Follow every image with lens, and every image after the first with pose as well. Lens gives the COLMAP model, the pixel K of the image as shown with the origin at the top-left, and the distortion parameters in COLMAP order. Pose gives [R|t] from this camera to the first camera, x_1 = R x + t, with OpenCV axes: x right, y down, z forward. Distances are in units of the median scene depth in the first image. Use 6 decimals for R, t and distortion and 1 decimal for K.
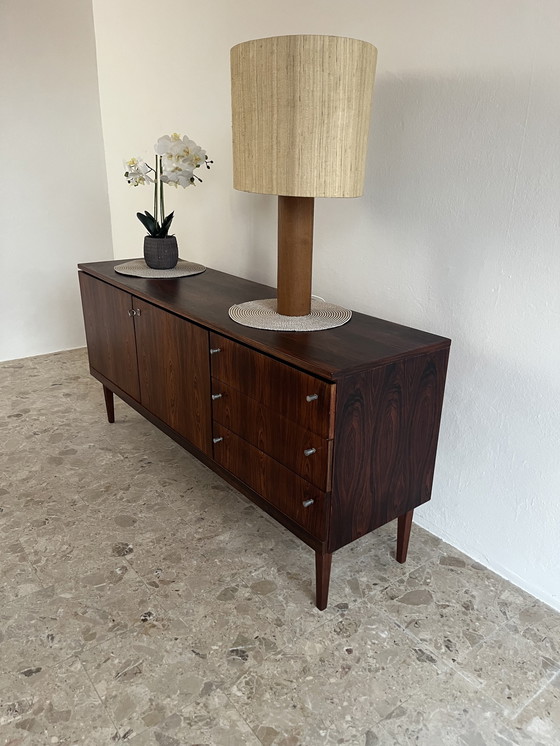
lens RADIAL K [[565.7, 0, 278.9], [0, 565.7, 367.8], [0, 0, 1]] dist [0.068865, -0.104848]
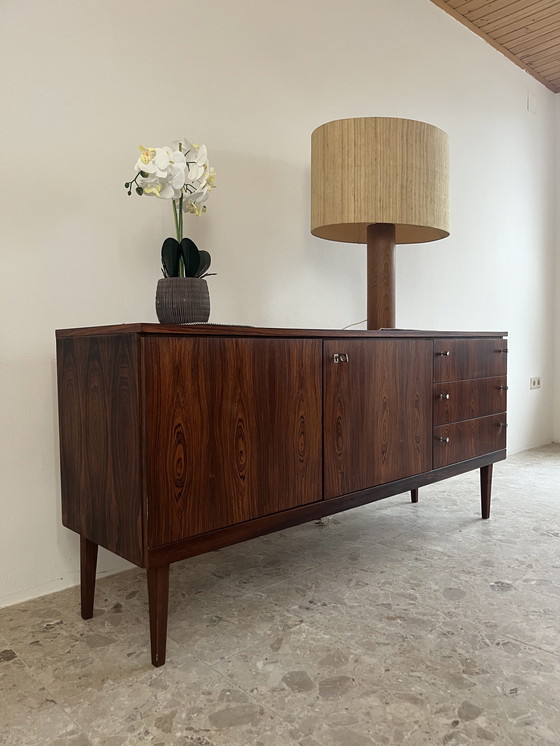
lens RADIAL K [[568.0, 0, 280.0], [0, 568.0, 373.0], [0, 0, 1]] dist [0.078139, -0.123976]
pose [[-0.093980, -0.055288, 0.994038, -1.124620], [0.357068, 0.930158, 0.085494, -0.192705], [-0.929338, 0.362974, -0.067675, 1.272416]]
